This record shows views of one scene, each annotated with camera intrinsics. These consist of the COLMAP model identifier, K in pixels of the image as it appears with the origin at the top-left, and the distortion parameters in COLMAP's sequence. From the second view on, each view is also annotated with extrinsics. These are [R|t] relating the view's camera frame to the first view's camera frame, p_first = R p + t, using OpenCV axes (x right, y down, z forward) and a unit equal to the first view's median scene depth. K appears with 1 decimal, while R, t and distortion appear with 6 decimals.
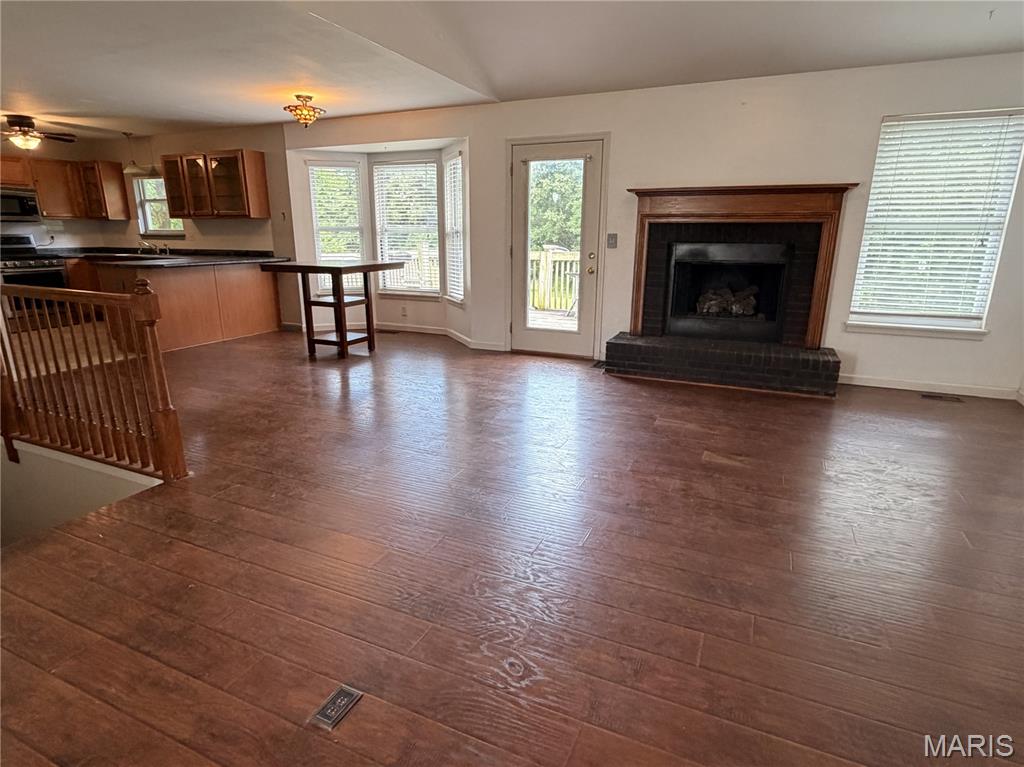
lens RADIAL K [[561.4, 0, 512.0], [0, 561.4, 383.5], [0, 0, 1]] dist [0.001023, 0.001185]
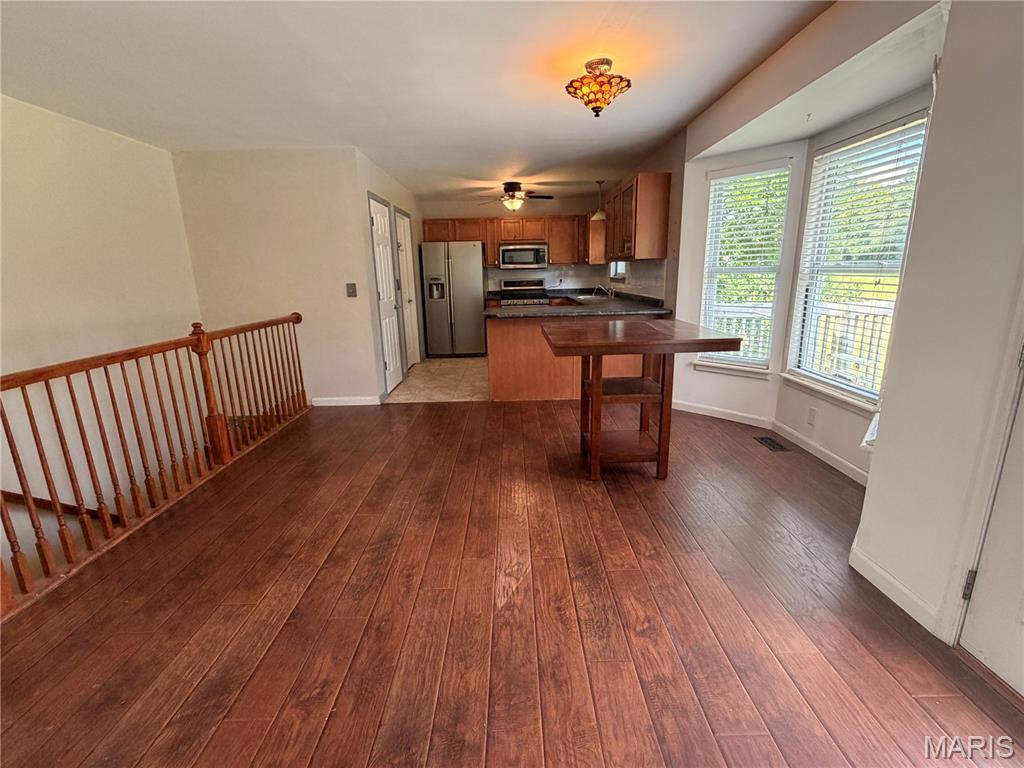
lens RADIAL K [[462.5, 0, 512.0], [0, 462.5, 384.0], [0, 0, 1]] dist [-0.000907, -0.000004]
pose [[0.418889, 0.201089, -0.885491, 0.084835], [-0.213712, 0.969610, 0.119094, -0.164093], [0.882530, 0.139352, 0.449134, 0.576190]]
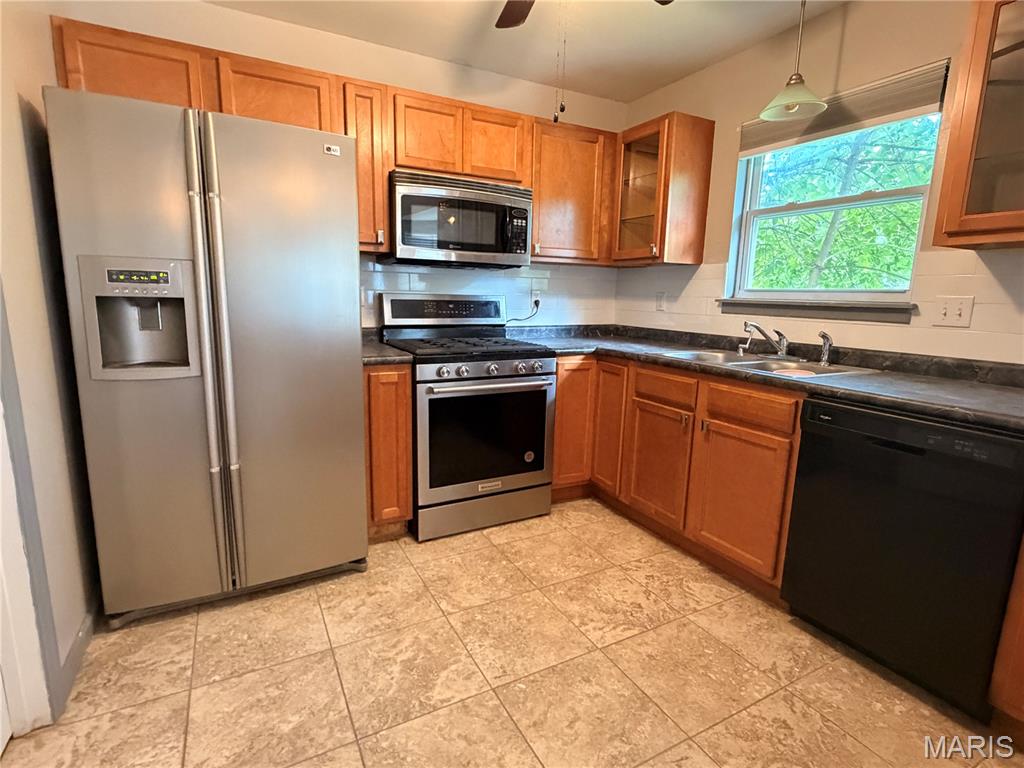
lens RADIAL K [[516.1, 0, 512.0], [0, 516.1, 384.0], [0, 0, 1]] dist [0.003655, 0.000844]
pose [[0.793137, 0.117955, -0.597512, -0.675585], [-0.178882, 0.982912, -0.043410, -0.203791], [0.582181, 0.141314, 0.800684, 0.776414]]
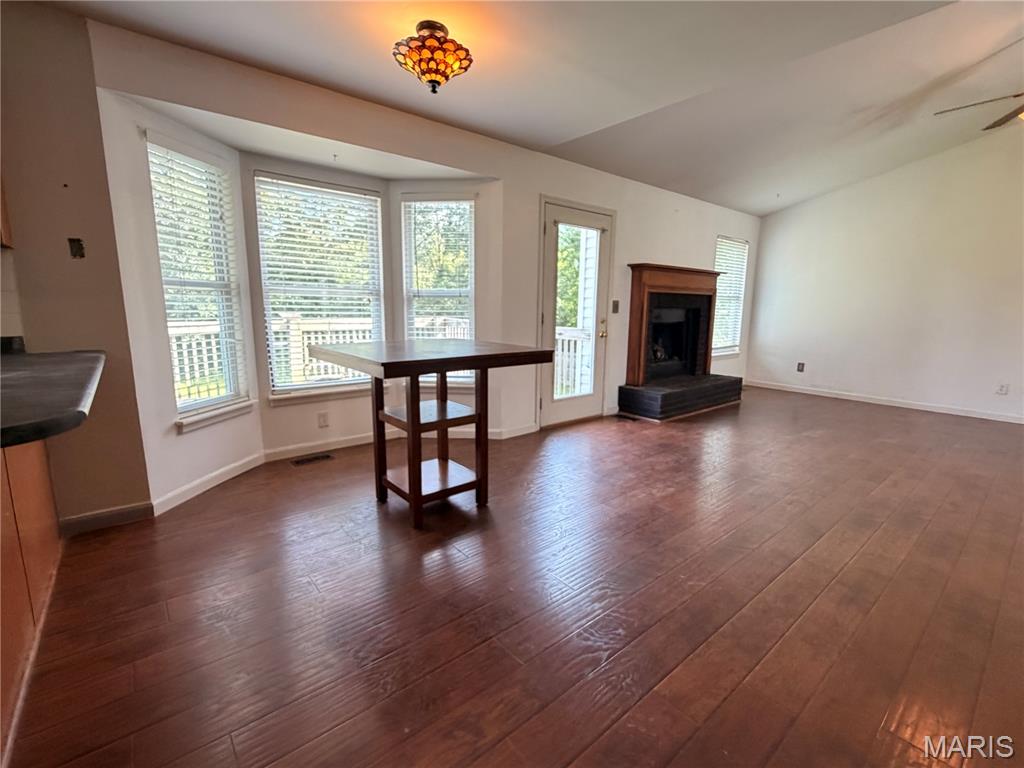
lens RADIAL K [[458.2, 0, 512.0], [0, 458.2, 384.0], [0, 0, 1]] dist [-0.000001, 0.000090]
pose [[0.433772, -0.151045, 0.888272, -0.589259], [0.227731, 0.972219, 0.054111, -0.159421], [-0.871768, 0.178815, 0.456119, 0.628871]]
